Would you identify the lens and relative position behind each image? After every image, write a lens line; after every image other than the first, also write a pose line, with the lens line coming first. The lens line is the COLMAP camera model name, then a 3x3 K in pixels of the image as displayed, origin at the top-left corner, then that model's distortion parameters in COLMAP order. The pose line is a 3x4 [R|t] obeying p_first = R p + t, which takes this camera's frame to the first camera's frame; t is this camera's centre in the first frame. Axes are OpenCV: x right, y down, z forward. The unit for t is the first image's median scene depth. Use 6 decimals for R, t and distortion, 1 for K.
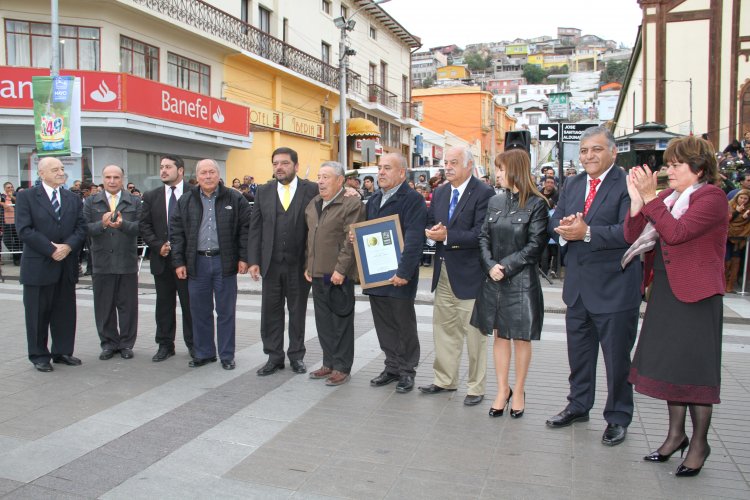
lens RADIAL K [[622.6, 0, 375.2], [0, 622.6, 257.3], [0, 0, 1]] dist [-0.182393, 0.149531]
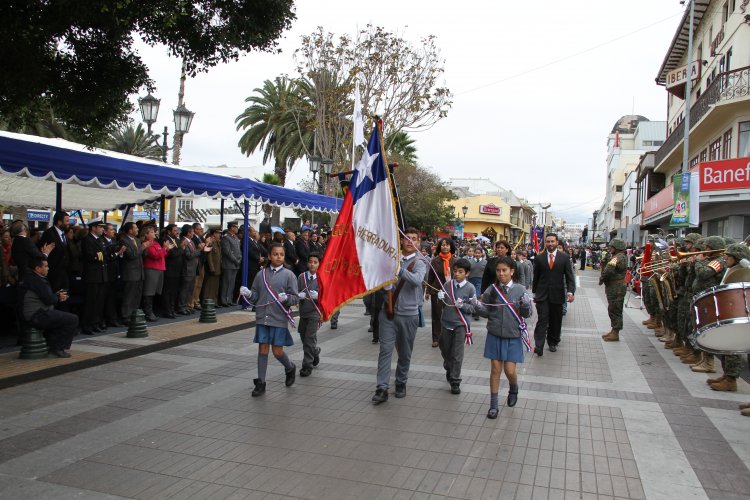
lens RADIAL K [[674.8, 0, 376.2], [0, 674.8, 258.8], [0, 0, 1]] dist [-0.162660, 0.201889]
pose [[0.025150, 0.017105, -0.999537, 0.432838], [-0.115896, 0.993162, 0.014080, -0.009830], [0.992943, 0.115488, 0.026960, 0.081682]]
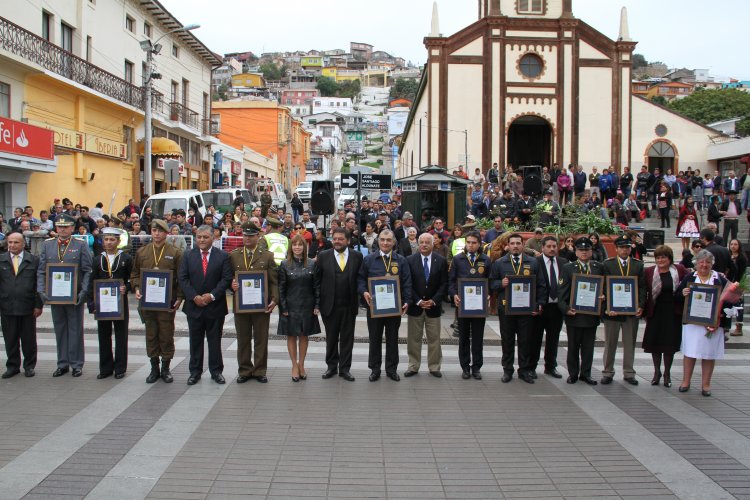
lens RADIAL K [[622.6, 0, 375.2], [0, 622.6, 257.3], [0, 0, 1]] dist [-0.182393, 0.149531]
pose [[0.945504, -0.009491, 0.325473, -0.021172], [0.012127, 0.999908, -0.006069, -0.020217], [-0.325386, 0.009686, 0.945532, -0.050267]]
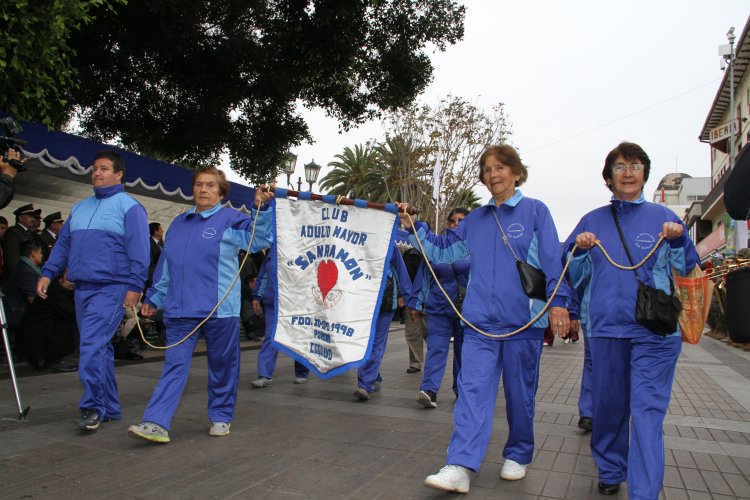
lens RADIAL K [[622.6, 0, 375.2], [0, 622.6, 257.3], [0, 0, 1]] dist [-0.182393, 0.149531]
pose [[-0.073144, -0.070081, -0.994856, 0.483136], [-0.113513, 0.991631, -0.061508, 0.015073], [0.990840, 0.108430, -0.080487, 0.052213]]
